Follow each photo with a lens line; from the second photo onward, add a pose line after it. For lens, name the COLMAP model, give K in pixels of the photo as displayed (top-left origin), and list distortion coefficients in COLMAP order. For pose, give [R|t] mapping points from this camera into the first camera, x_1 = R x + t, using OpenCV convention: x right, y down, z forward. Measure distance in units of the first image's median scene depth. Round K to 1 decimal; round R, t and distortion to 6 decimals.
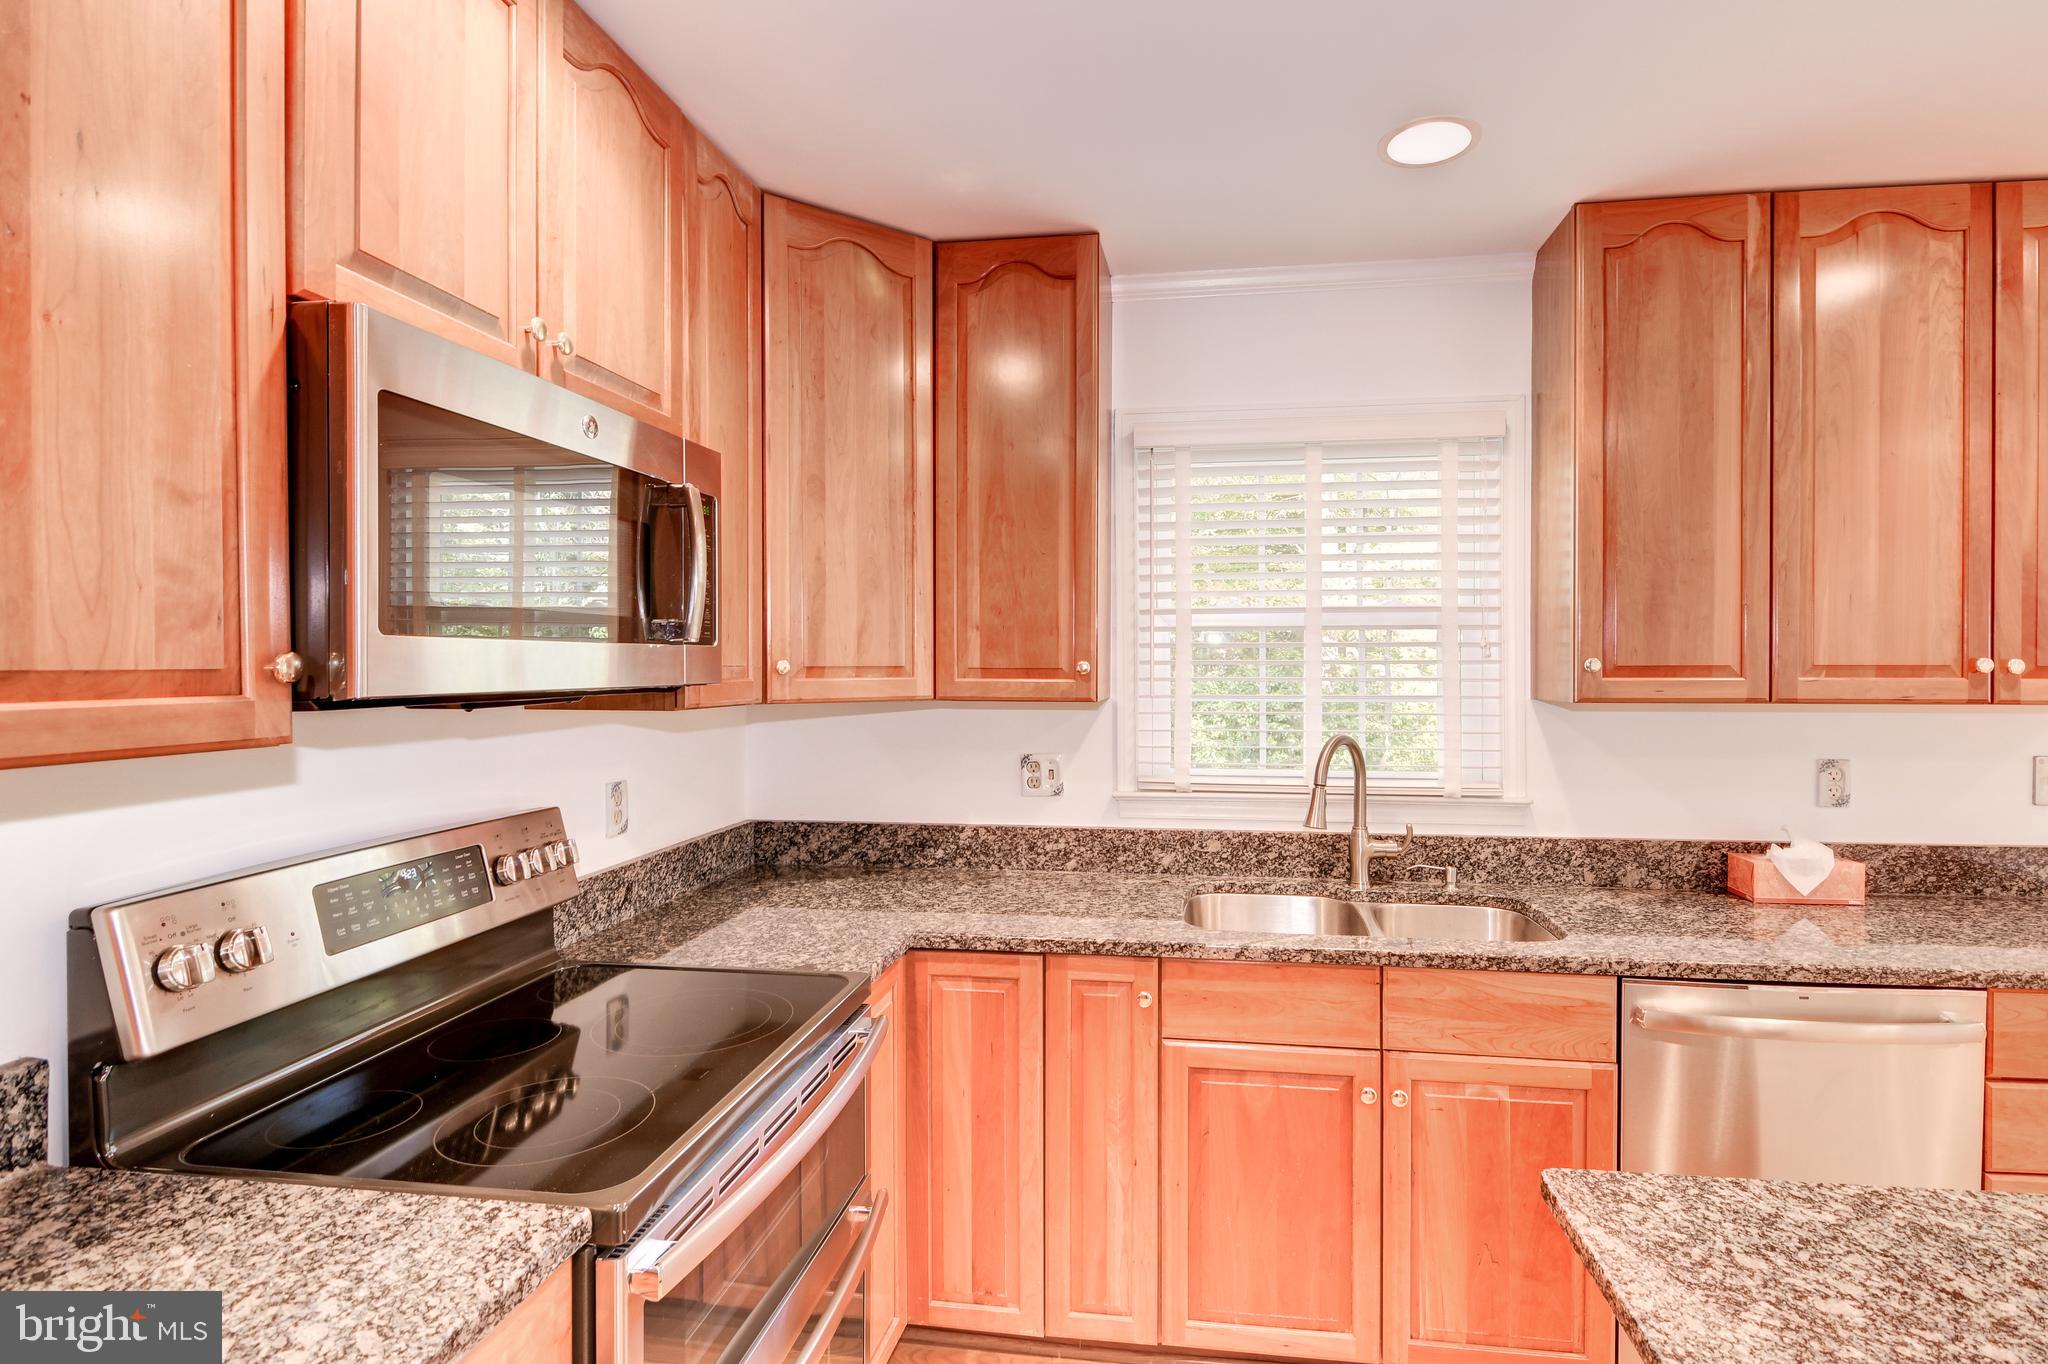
lens RADIAL K [[1002.6, 0, 1084.8], [0, 1002.6, 676.1], [0, 0, 1]] dist [0.004607, -0.008455]
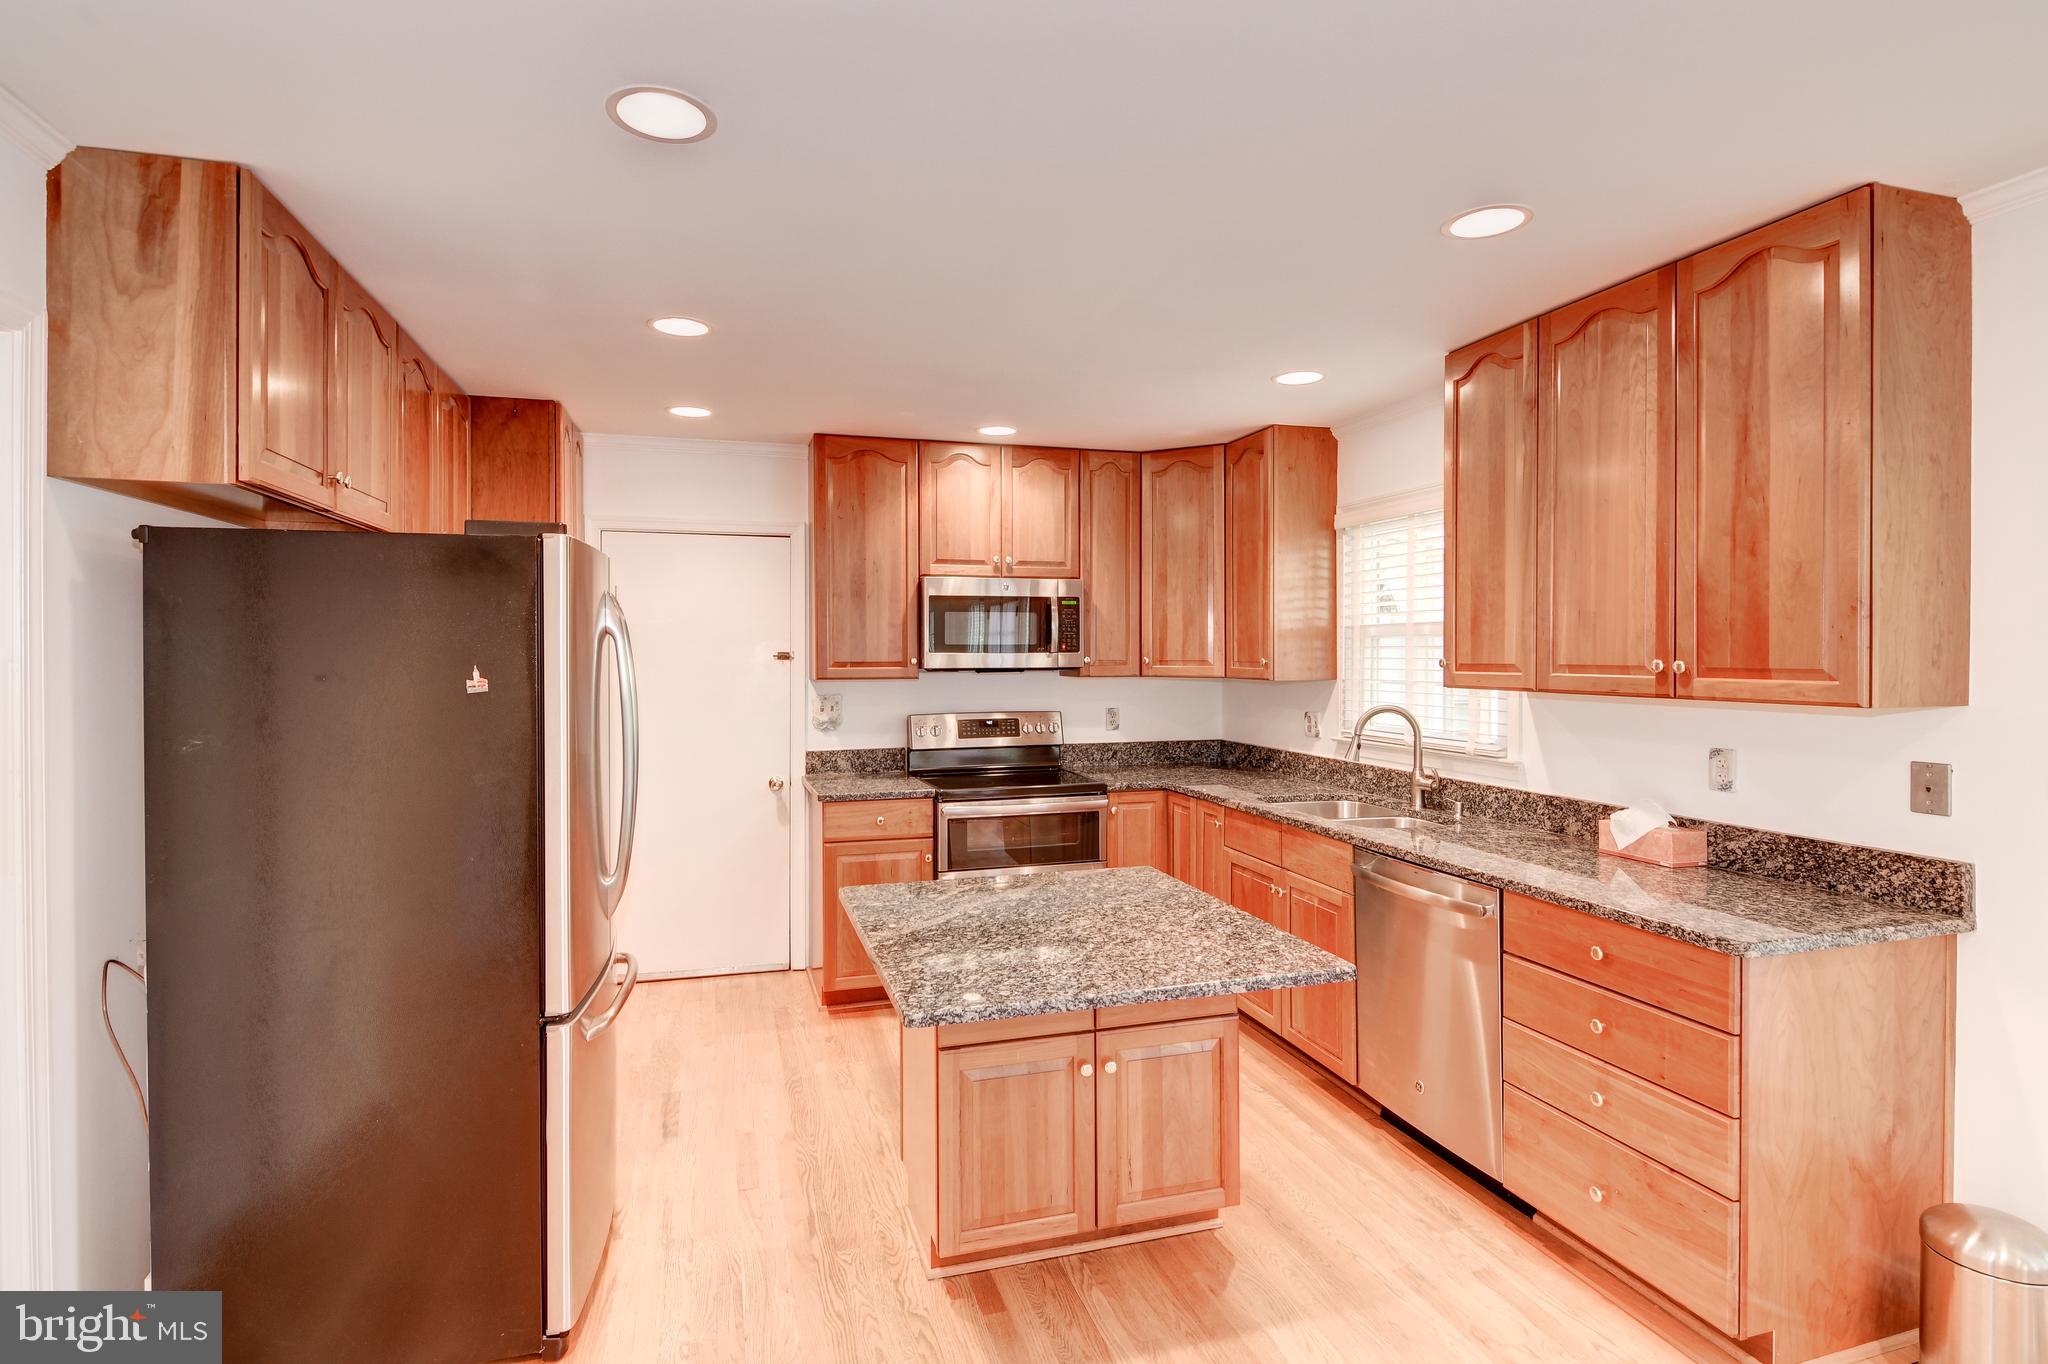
lens RADIAL K [[988.2, 0, 1011.3], [0, 988.2, 658.5], [0, 0, 1]] dist [0.000907, 0.000276]
pose [[0.414739, 0.004249, -0.909930, 1.471377], [-0.008473, 0.999964, 0.000807, -0.012087], [0.909901, 0.007375, 0.414760, -0.187861]]
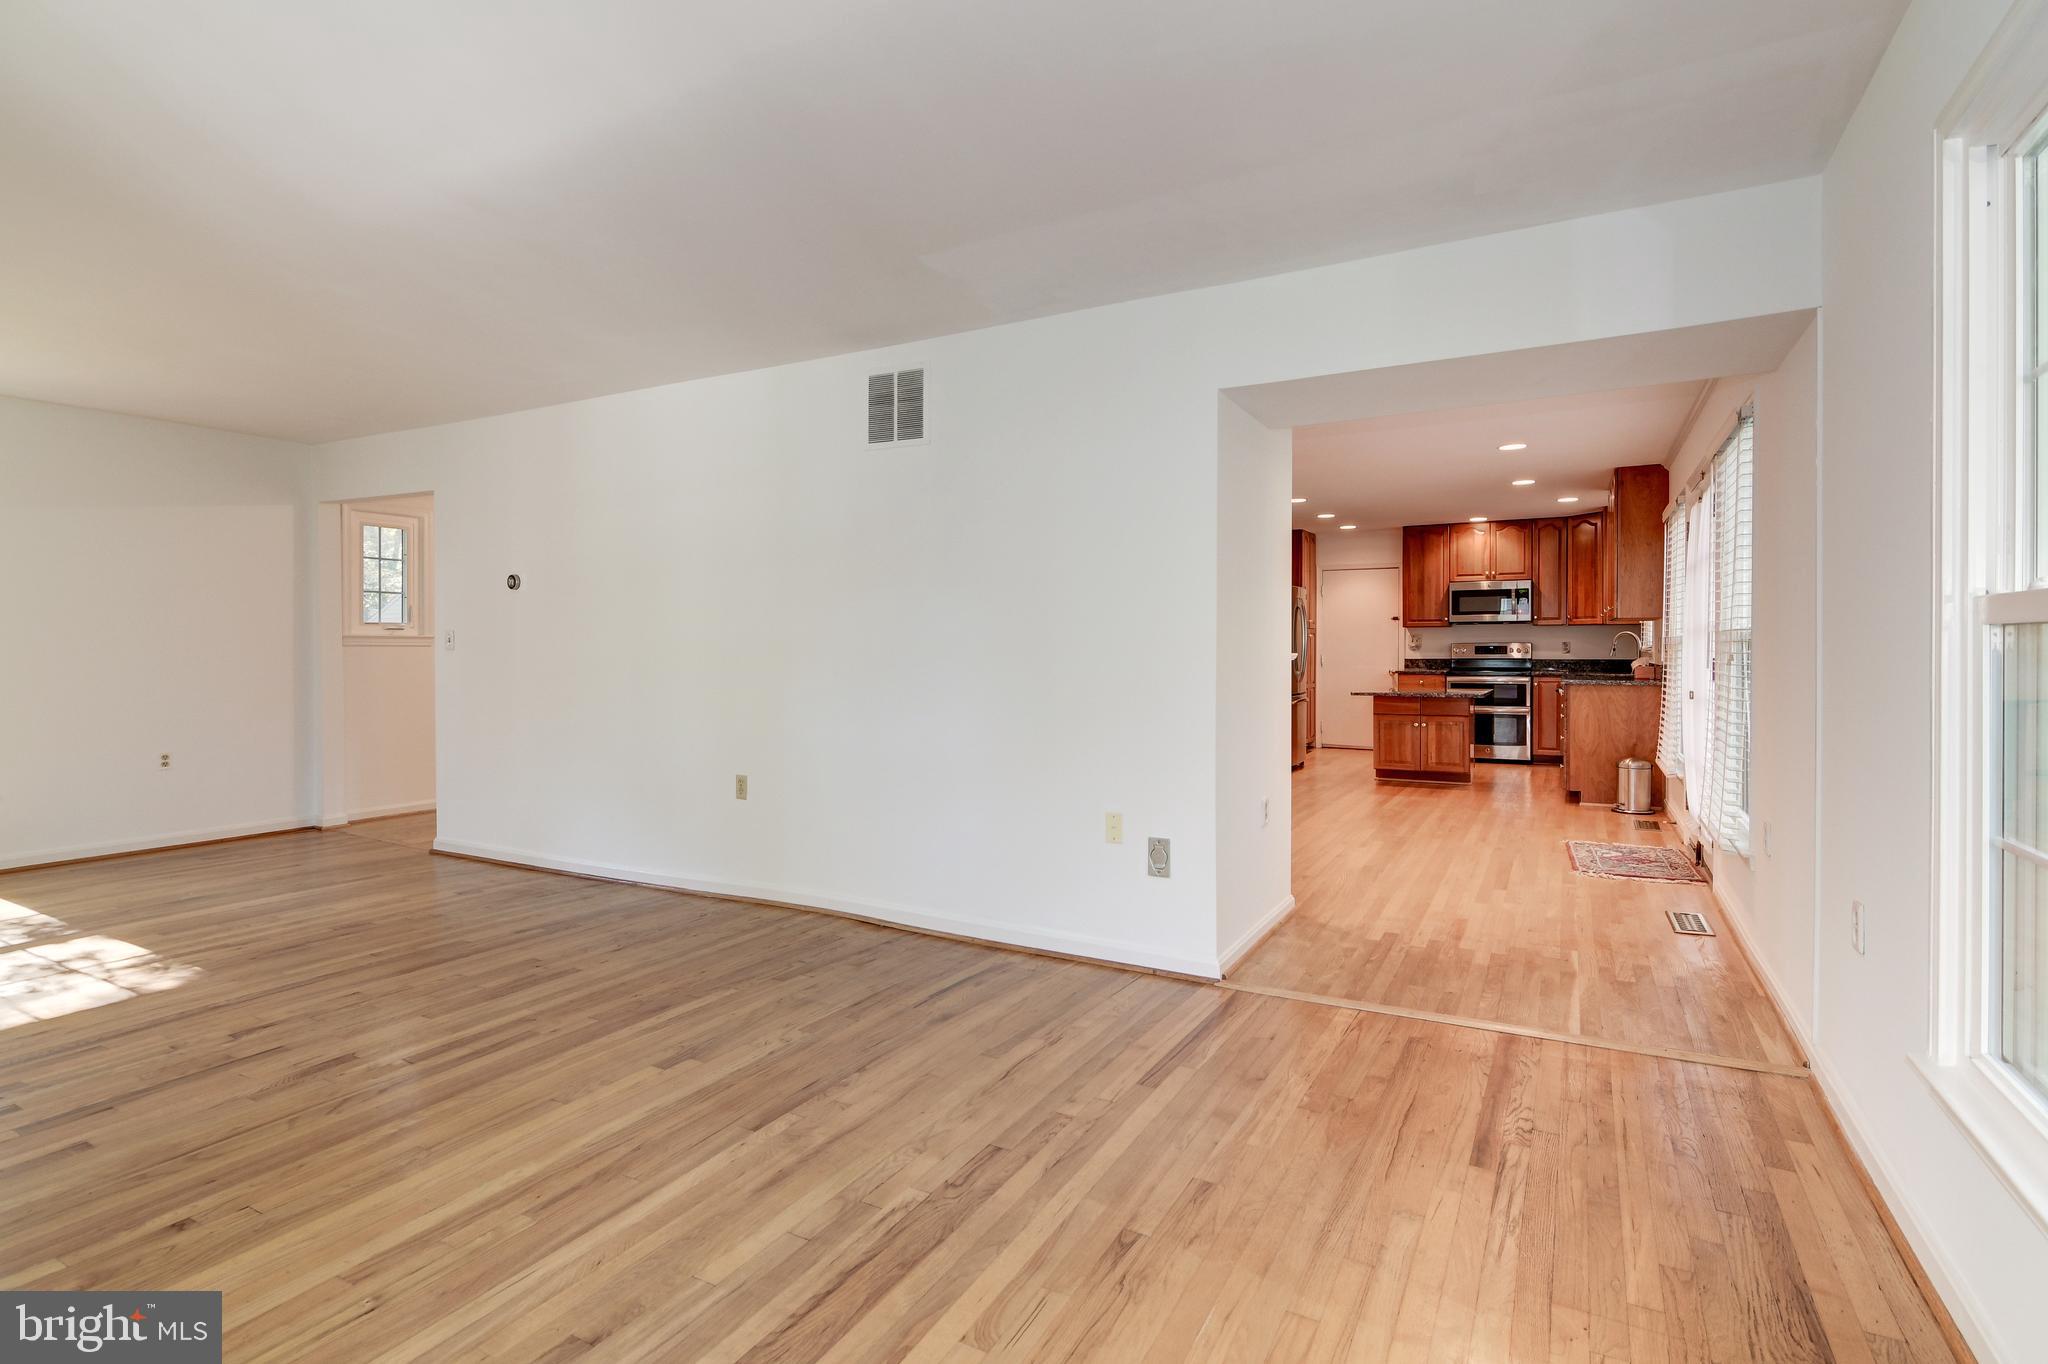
lens RADIAL K [[962.5, 0, 1033.3], [0, 962.5, 657.2], [0, 0, 1]] dist [-0.000137, -0.000461]
pose [[-0.361607, 0.010269, -0.932274, 4.407300], [-0.008719, 0.999858, 0.014396, 0.123148], [0.932290, 0.013334, -0.361466, 0.268992]]
